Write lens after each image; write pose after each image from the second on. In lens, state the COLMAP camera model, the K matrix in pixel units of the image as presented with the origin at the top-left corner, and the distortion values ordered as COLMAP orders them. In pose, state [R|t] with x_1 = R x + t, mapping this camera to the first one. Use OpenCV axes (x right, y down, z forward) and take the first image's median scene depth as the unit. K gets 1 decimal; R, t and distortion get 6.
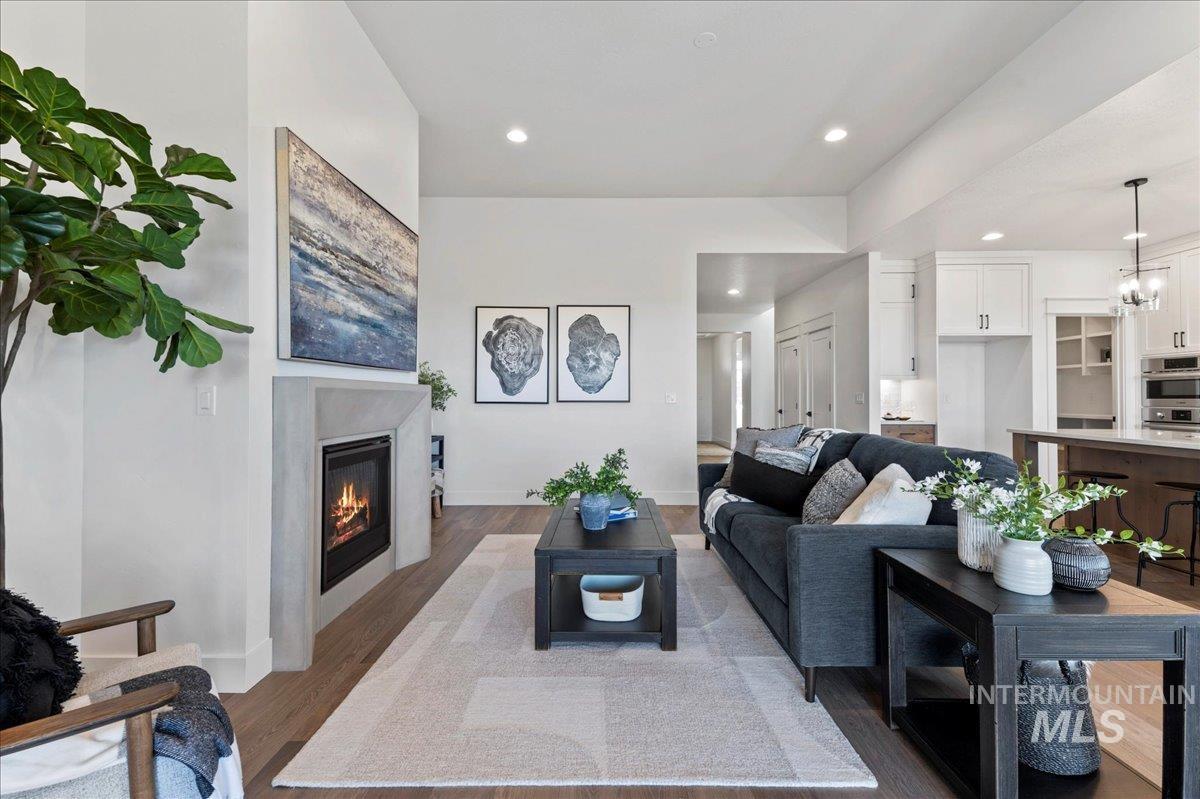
lens RADIAL K [[477.2, 0, 601.6], [0, 477.2, 395.6], [0, 0, 1]] dist [-0.012097, -0.001283]
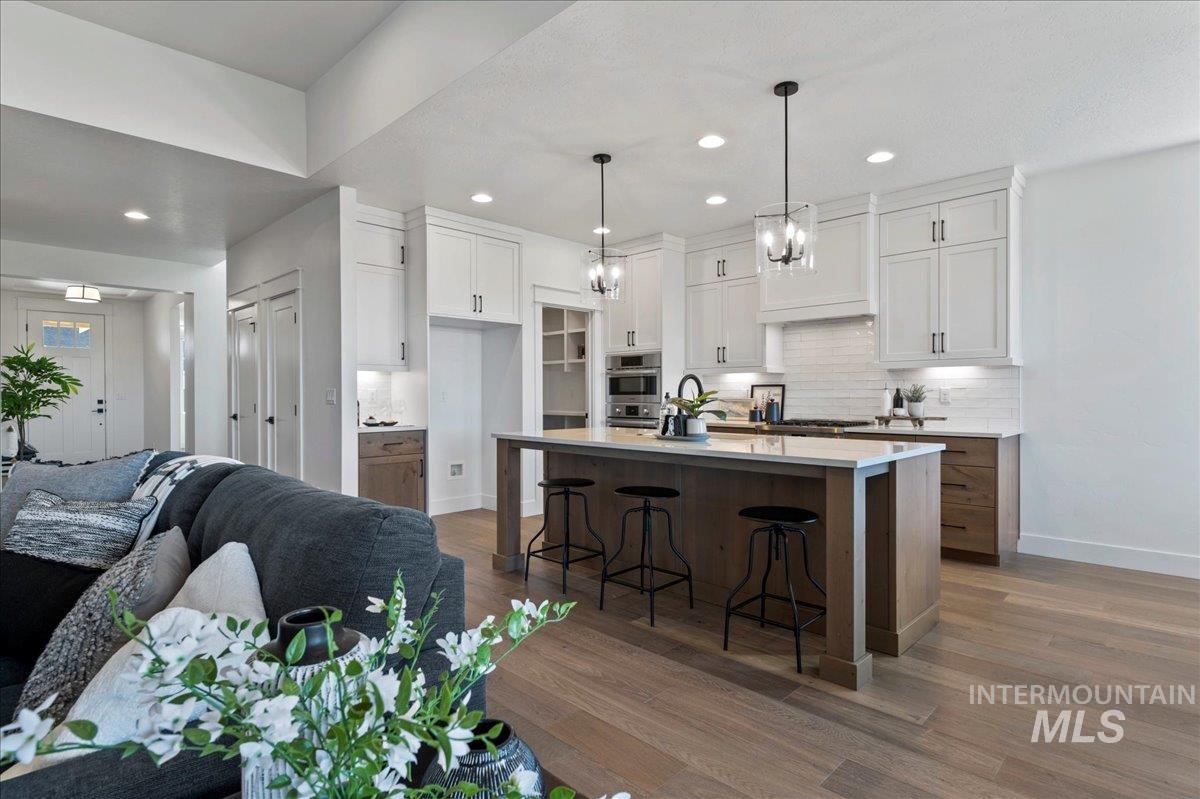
lens RADIAL K [[622.5, 0, 597.4], [0, 622.5, 398.6], [0, 0, 1]] dist [-0.000382, -0.000052]
pose [[0.666581, -0.007580, 0.745394, 0.133041], [0.000570, 0.999953, 0.009660, 0.000220], [-0.745433, -0.006014, 0.666554, 0.113019]]
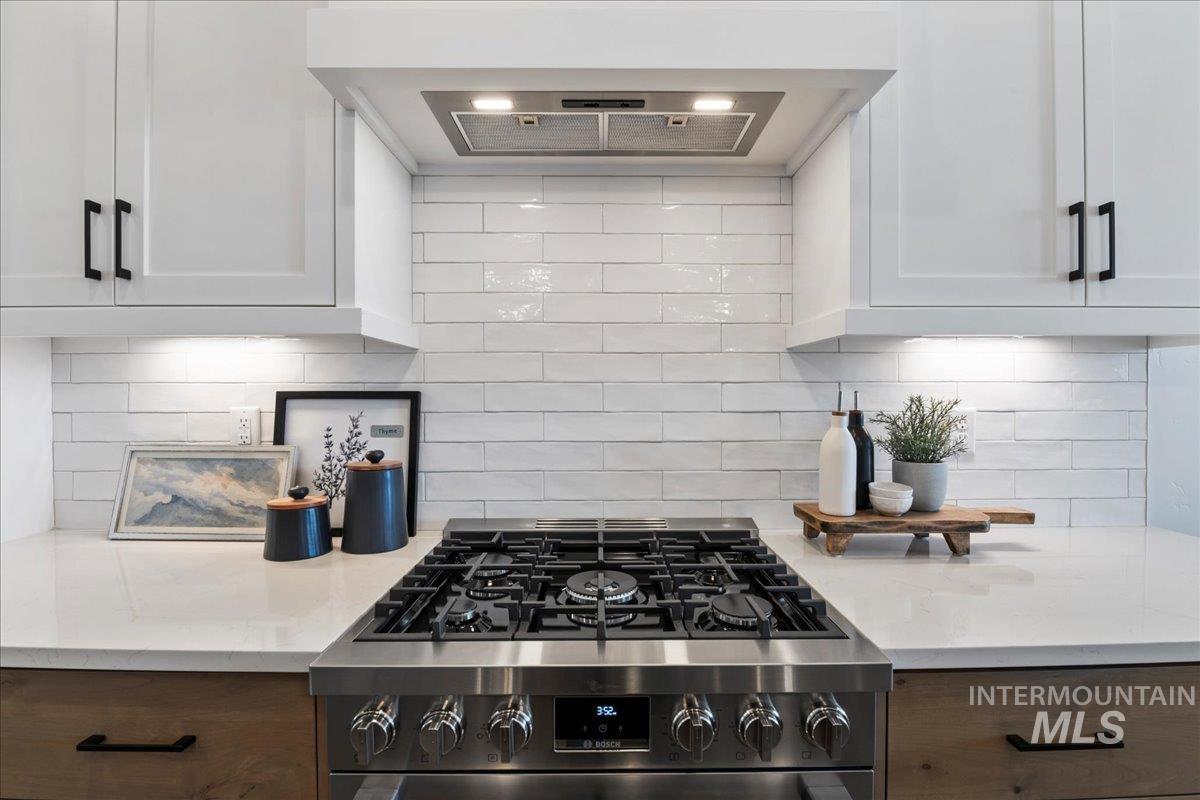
lens RADIAL K [[536.9, 0, 607.9], [0, 536.9, 397.7], [0, 0, 1]] dist [-0.011386, -0.000187]
pose [[-0.058243, -0.006793, 0.998279, 0.959699], [-0.003702, 0.999971, 0.006588, -0.013749], [-0.998296, -0.003312, -0.058267, 0.548034]]
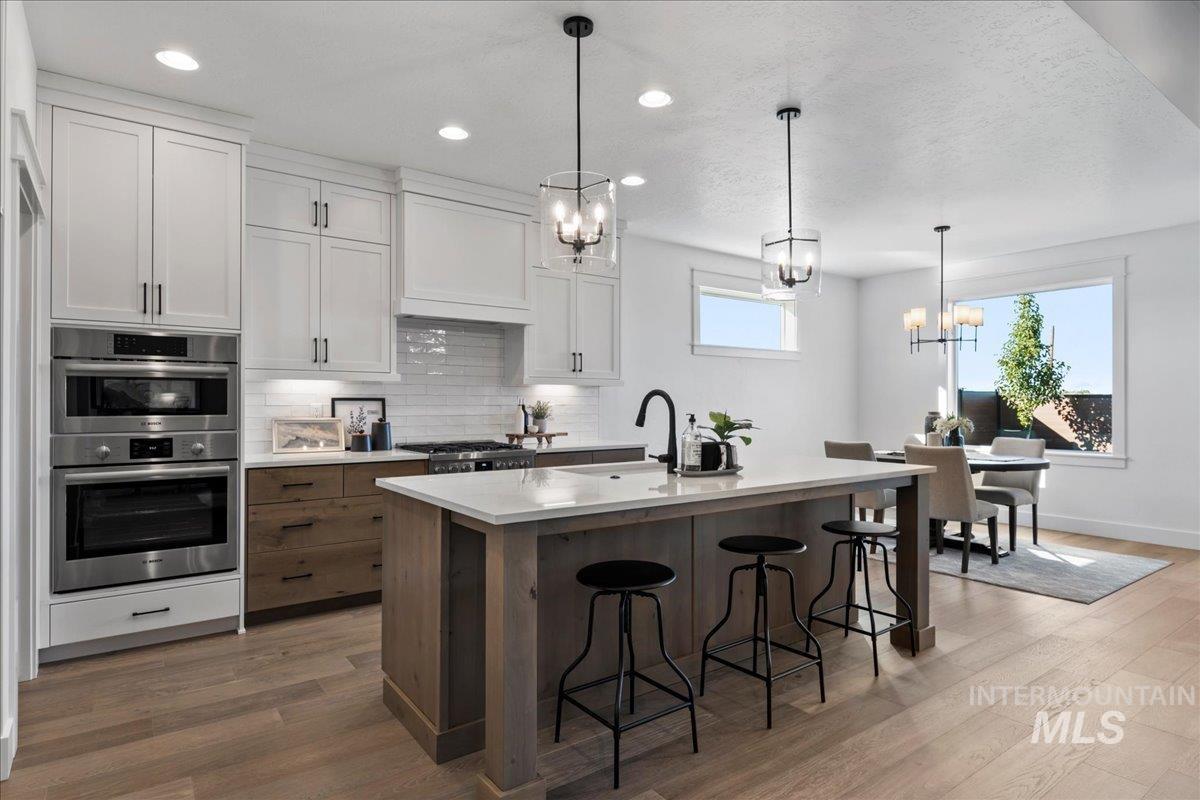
lens RADIAL K [[661.9, 0, 608.3], [0, 661.9, 401.4], [0, 0, 1]] dist [0.002154, 0.000081]
pose [[-0.638984, -0.000415, 0.769220, 0.329395], [-0.005771, 0.999974, -0.004254, -0.008132], [-0.769198, -0.007158, -0.638970, 0.971361]]
